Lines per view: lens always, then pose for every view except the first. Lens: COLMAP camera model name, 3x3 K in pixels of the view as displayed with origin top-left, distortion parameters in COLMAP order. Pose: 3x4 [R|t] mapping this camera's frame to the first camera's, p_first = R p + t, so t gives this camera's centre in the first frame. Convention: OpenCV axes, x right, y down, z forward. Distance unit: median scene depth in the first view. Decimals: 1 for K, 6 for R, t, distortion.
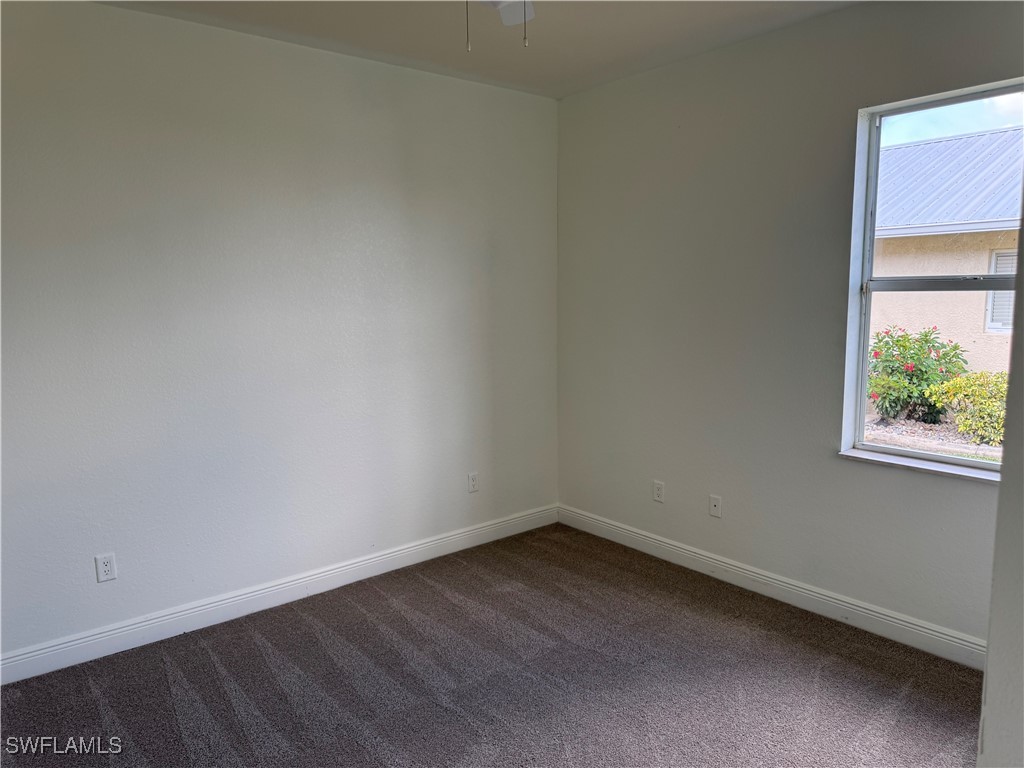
lens RADIAL K [[710.1, 0, 510.0], [0, 710.1, 386.9], [0, 0, 1]] dist [0.082014, -0.126551]
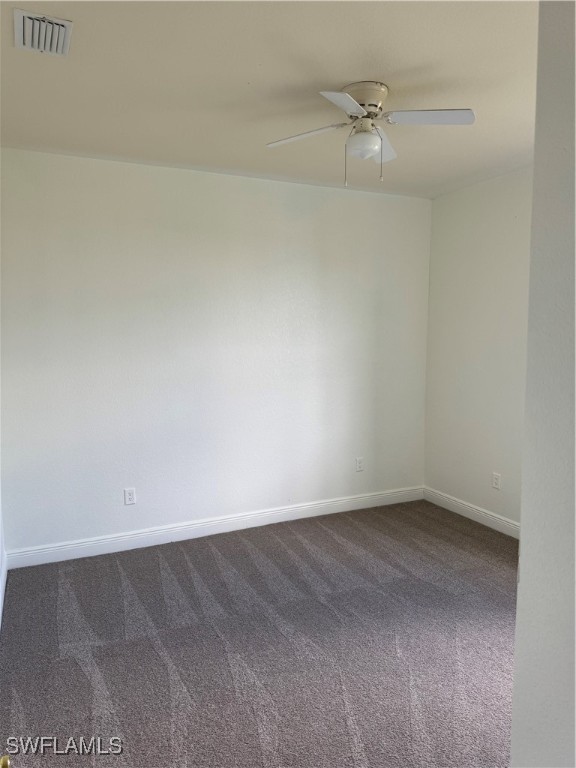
lens RADIAL K [[532.5, 0, 285.1], [0, 532.5, 387.2], [0, 0, 1]] dist [0.082014, -0.126551]
pose [[0.967777, 0.036137, -0.249203, 0.086168], [-0.043745, 0.998728, -0.025057, 0.014847], [0.247981, 0.035150, 0.968127, -0.122378]]
